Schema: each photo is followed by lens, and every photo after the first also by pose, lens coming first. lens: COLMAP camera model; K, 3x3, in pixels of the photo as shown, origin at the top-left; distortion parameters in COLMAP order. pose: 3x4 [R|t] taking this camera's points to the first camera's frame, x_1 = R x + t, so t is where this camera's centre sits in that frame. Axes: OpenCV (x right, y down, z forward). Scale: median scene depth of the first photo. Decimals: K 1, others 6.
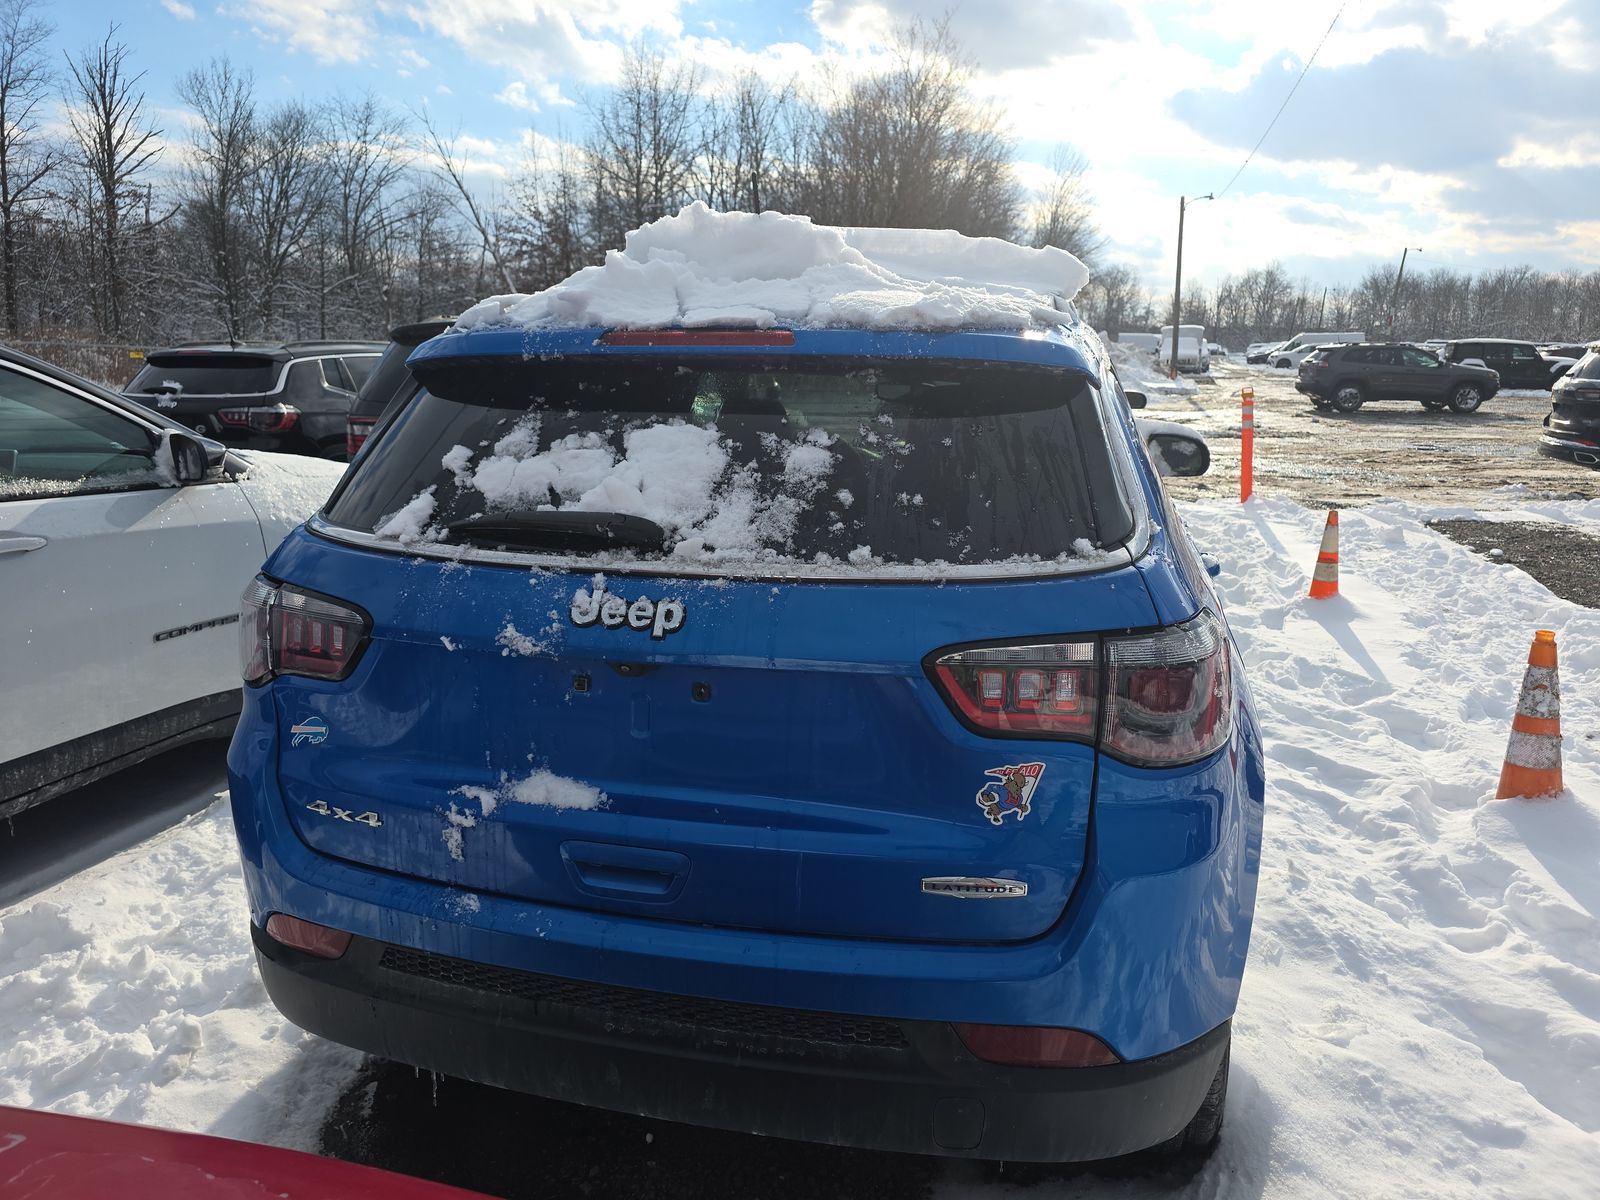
lens RADIAL K [[1105.9, 0, 800.2], [0, 1105.9, 599.1], [0, 0, 1]] dist [0.044678, -0.033103]
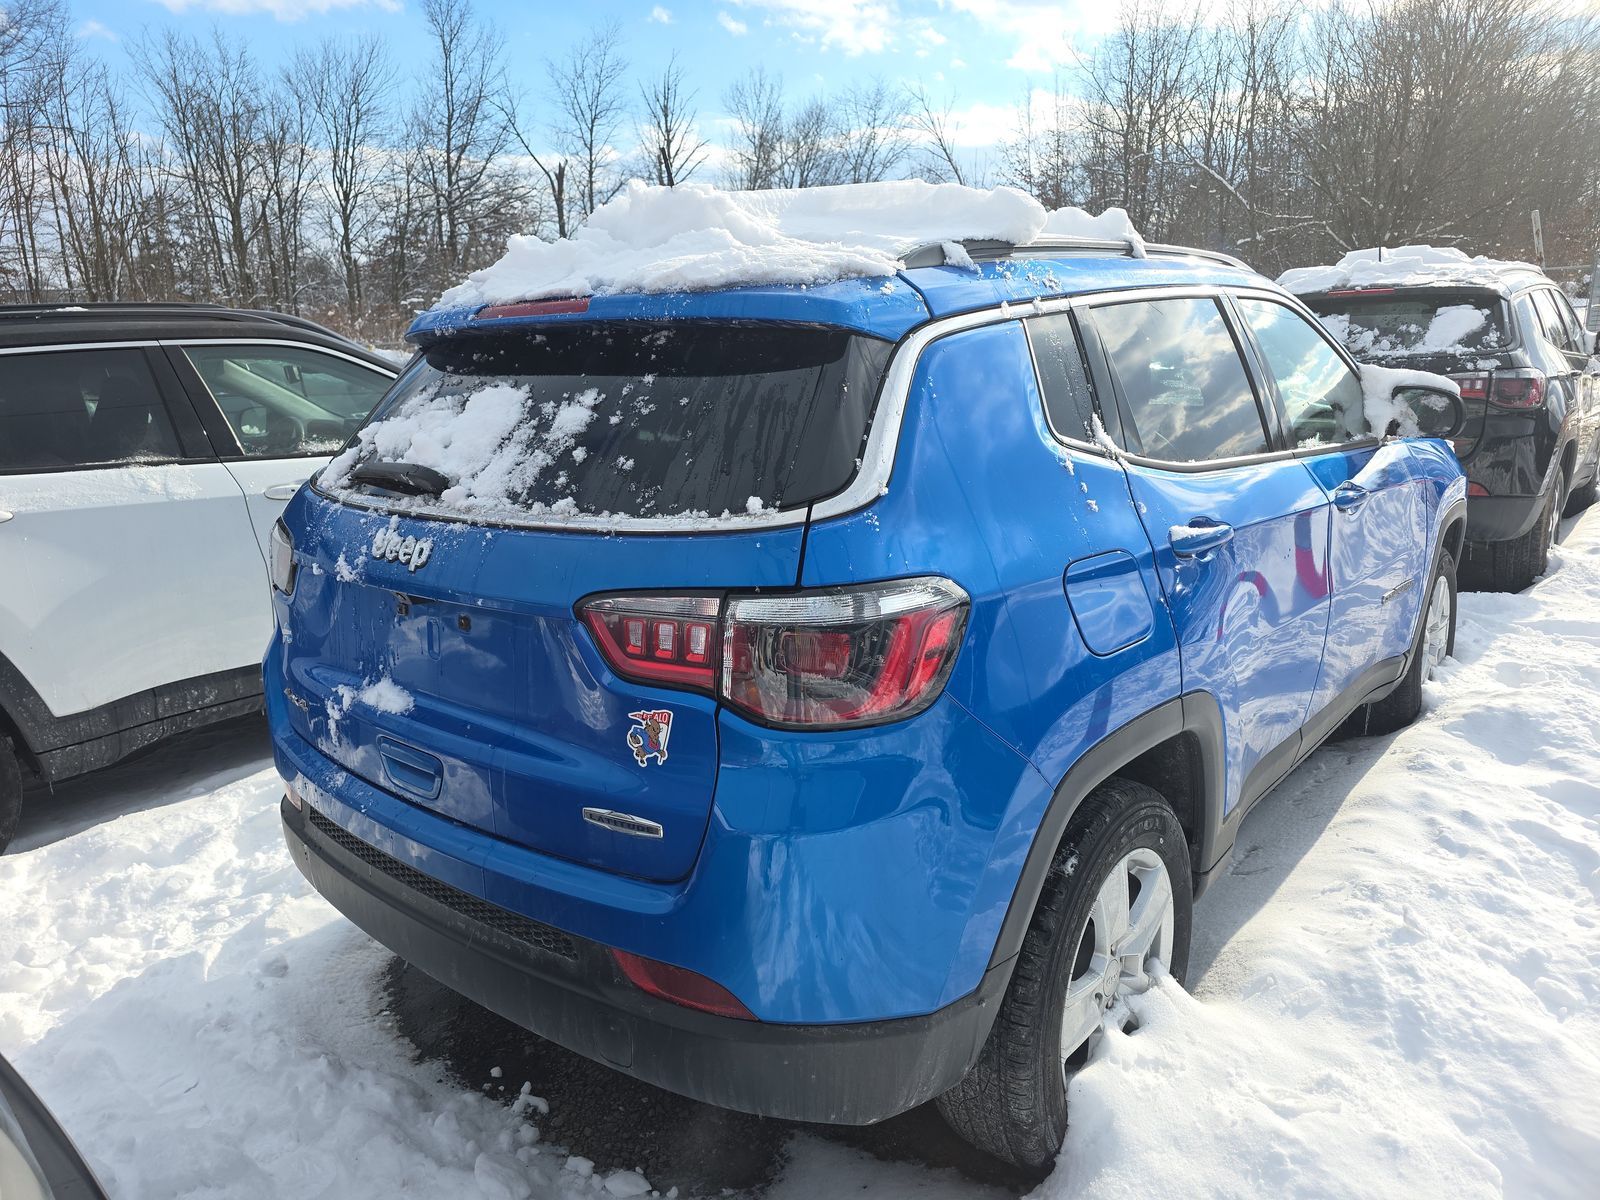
lens RADIAL K [[1088.1, 0, 782.8], [0, 1088.1, 601.1], [0, 0, 1]] dist [0.095532, -0.077352]
pose [[0.894208, 0.067950, -0.442464, 0.286427], [-0.052980, 0.997530, 0.046120, -0.002982], [0.444505, -0.017799, 0.895599, 0.051704]]
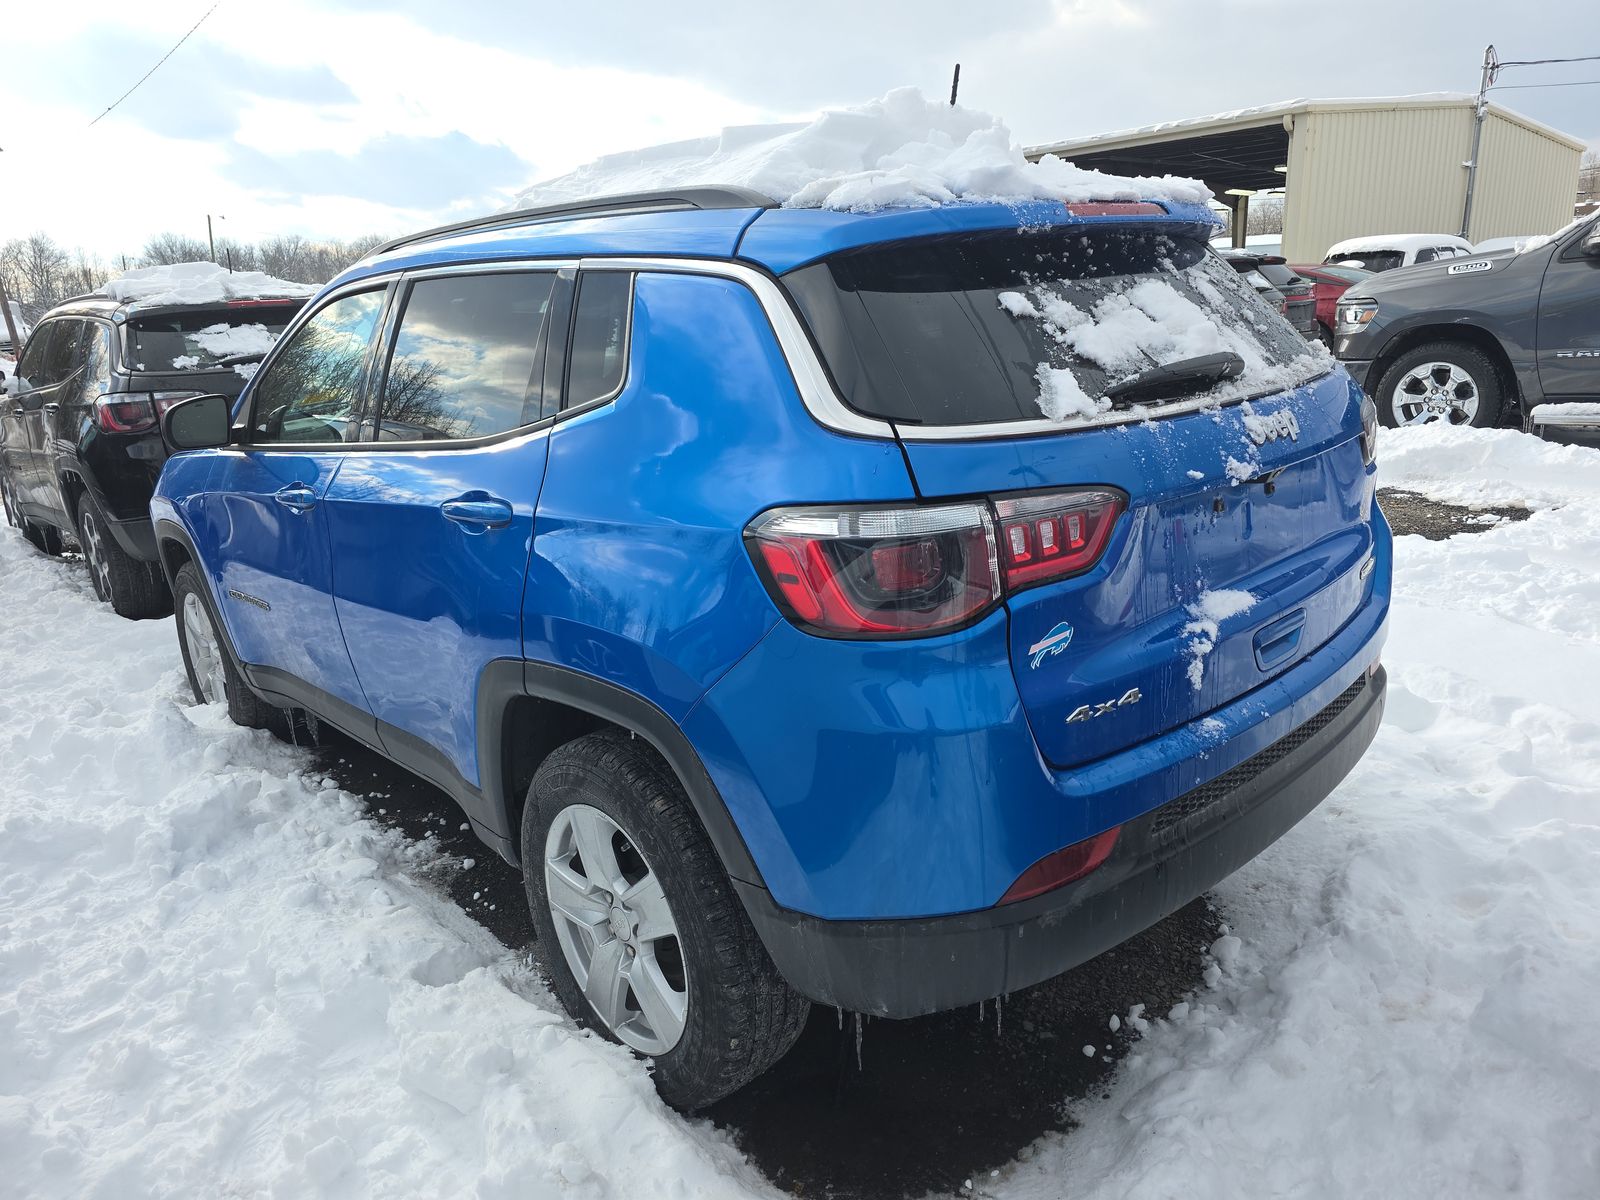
lens RADIAL K [[1105.9, 0, 800.2], [0, 1105.9, 599.1], [0, 0, 1]] dist [0.044678, -0.033103]
pose [[0.516603, -0.261948, 0.815171, -0.585513], [0.245692, 0.957366, 0.151938, -0.047786], [-0.820218, 0.121789, 0.558937, 0.301569]]
